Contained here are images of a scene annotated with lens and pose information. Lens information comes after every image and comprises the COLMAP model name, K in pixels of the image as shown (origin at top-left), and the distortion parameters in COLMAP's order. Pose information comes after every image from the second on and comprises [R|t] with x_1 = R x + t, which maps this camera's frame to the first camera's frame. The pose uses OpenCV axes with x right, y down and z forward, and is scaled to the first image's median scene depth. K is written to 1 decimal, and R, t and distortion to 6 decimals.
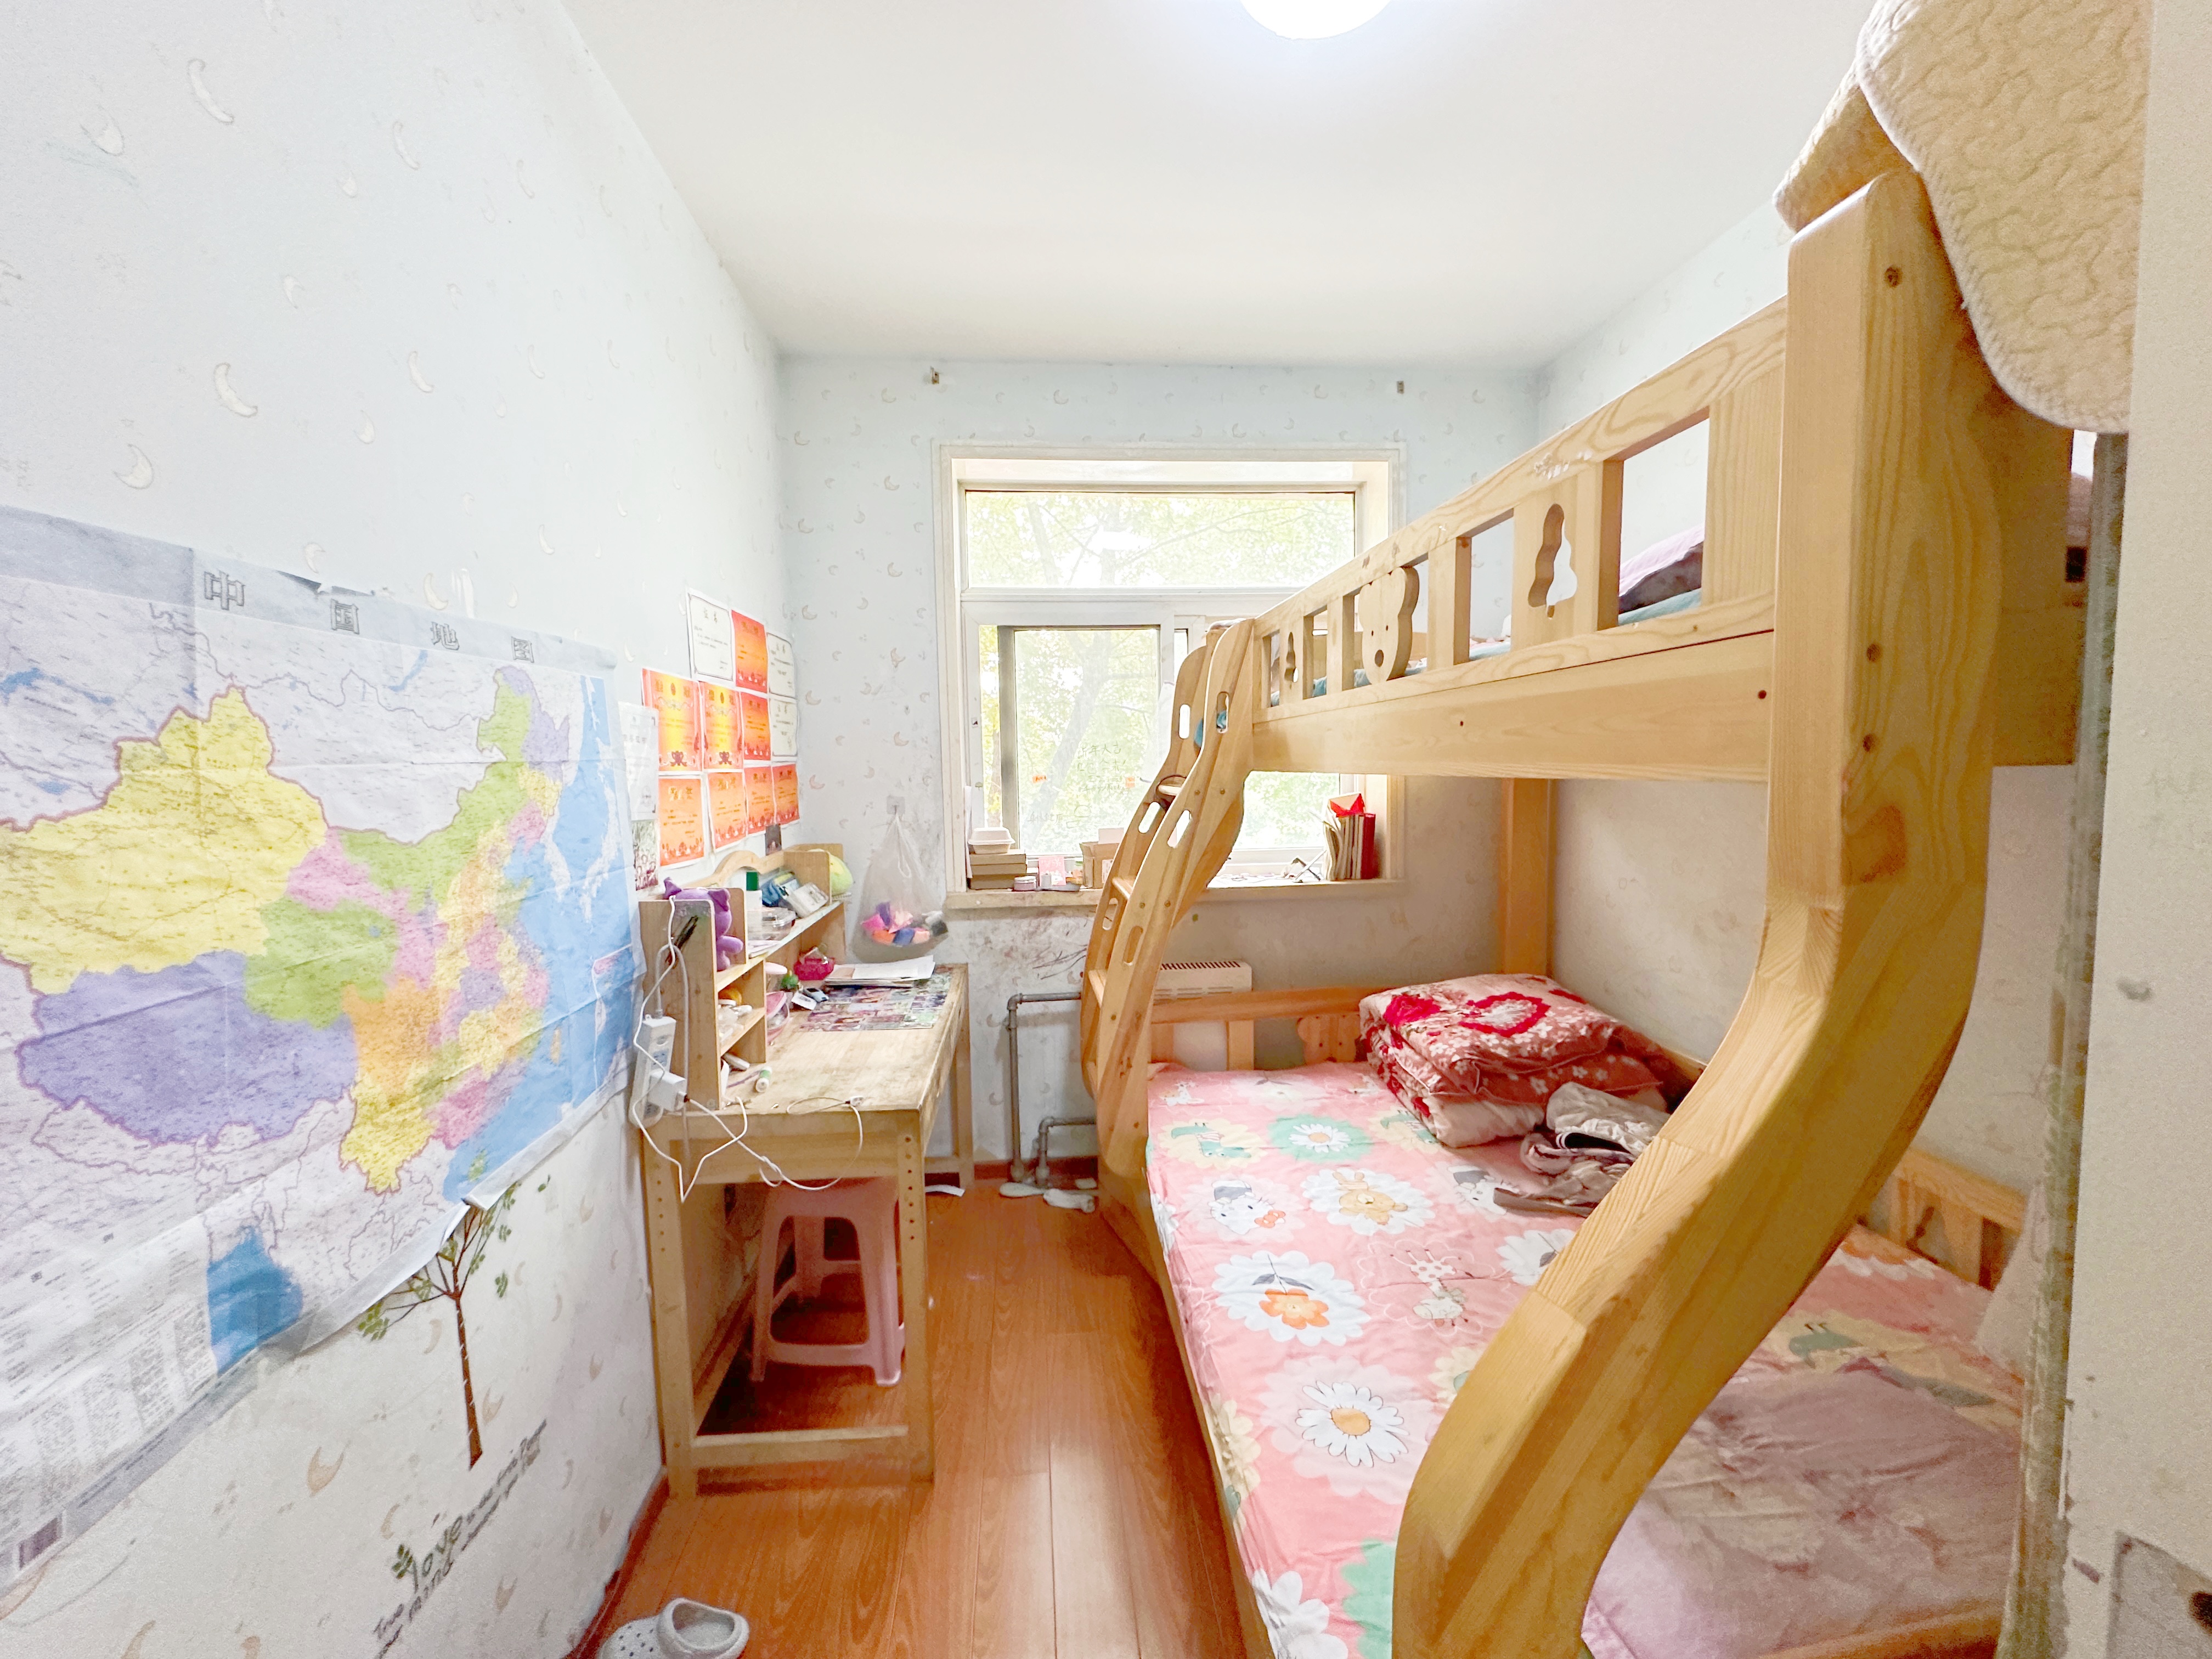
lens RADIAL K [[890.3, 0, 1101.3], [0, 890.3, 833.9], [0, 0, 1]] dist [-0.000388, 0.000027]
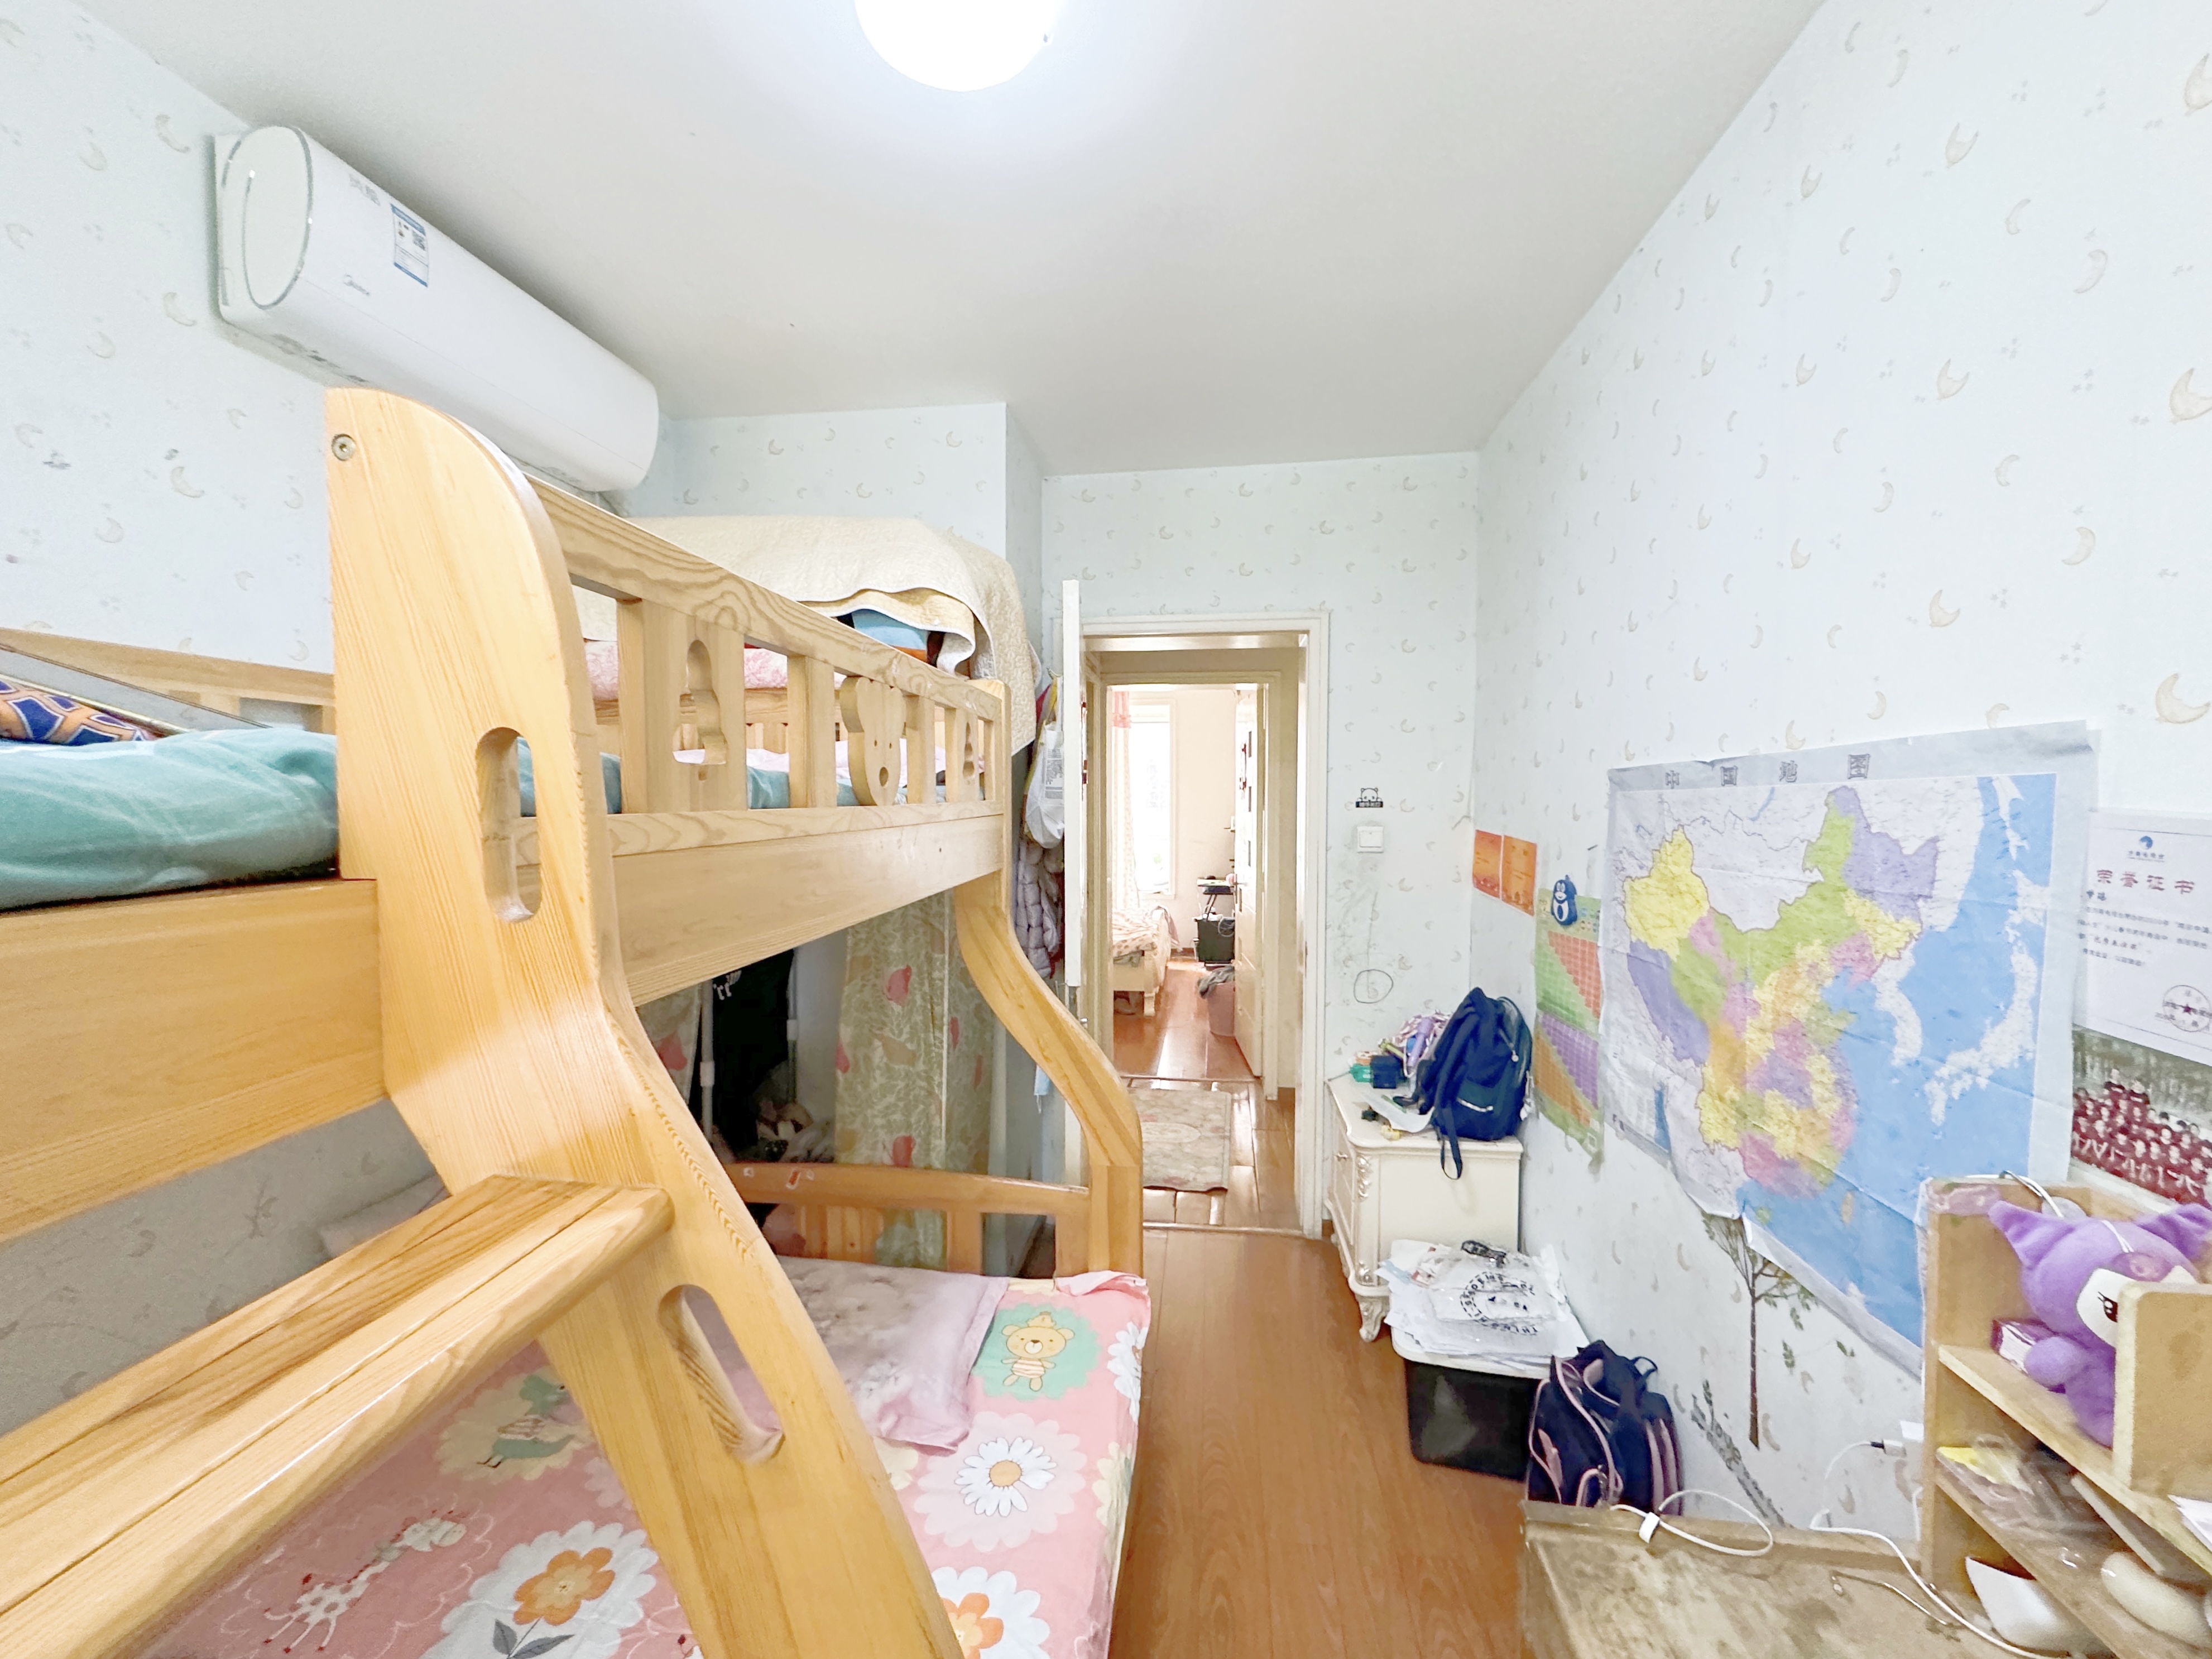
lens RADIAL K [[890.4, 0, 1102.8], [0, 890.4, 828.2], [0, 0, 1]] dist [-0.000388, 0.000027]
pose [[-0.978197, 0.011485, 0.207363, -0.086990], [0.034702, 0.993471, 0.108676, -0.288927], [-0.204761, 0.113503, -0.972209, 2.199675]]
